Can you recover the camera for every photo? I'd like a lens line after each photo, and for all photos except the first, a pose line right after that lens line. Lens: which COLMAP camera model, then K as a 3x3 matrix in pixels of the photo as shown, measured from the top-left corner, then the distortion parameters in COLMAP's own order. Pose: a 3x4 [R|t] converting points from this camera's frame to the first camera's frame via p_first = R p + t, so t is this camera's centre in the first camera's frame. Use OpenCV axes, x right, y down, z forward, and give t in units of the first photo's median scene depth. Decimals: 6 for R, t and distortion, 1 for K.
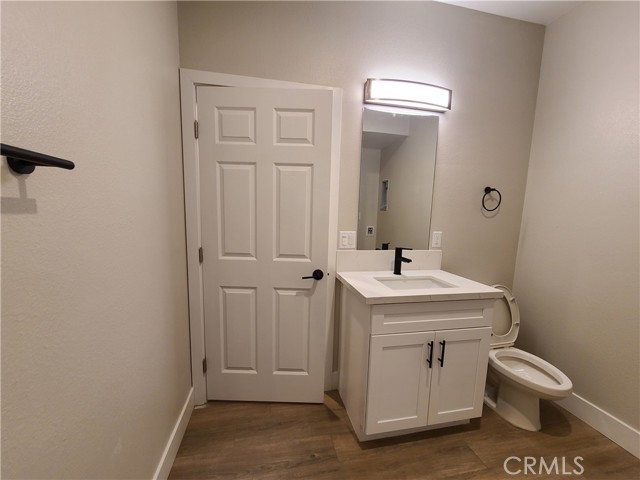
lens RADIAL K [[259.0, 0, 317.8], [0, 259.0, 242.7], [0, 0, 1]] dist [0.000566, 0.000043]
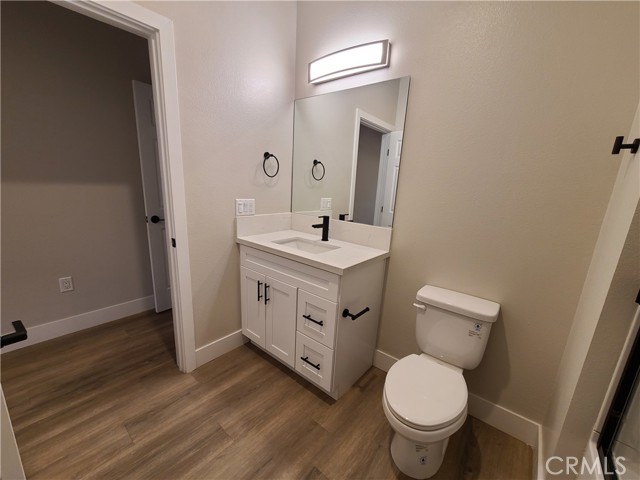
lens RADIAL K [[259.0, 0, 317.9], [0, 259.0, 242.0], [0, 0, 1]] dist [0.000566, 0.000043]
pose [[0.634480, 0.179799, -0.751736, 1.322949], [-0.131689, 0.983495, 0.124082, -0.007005], [0.761638, 0.020268, 0.647685, 0.329224]]
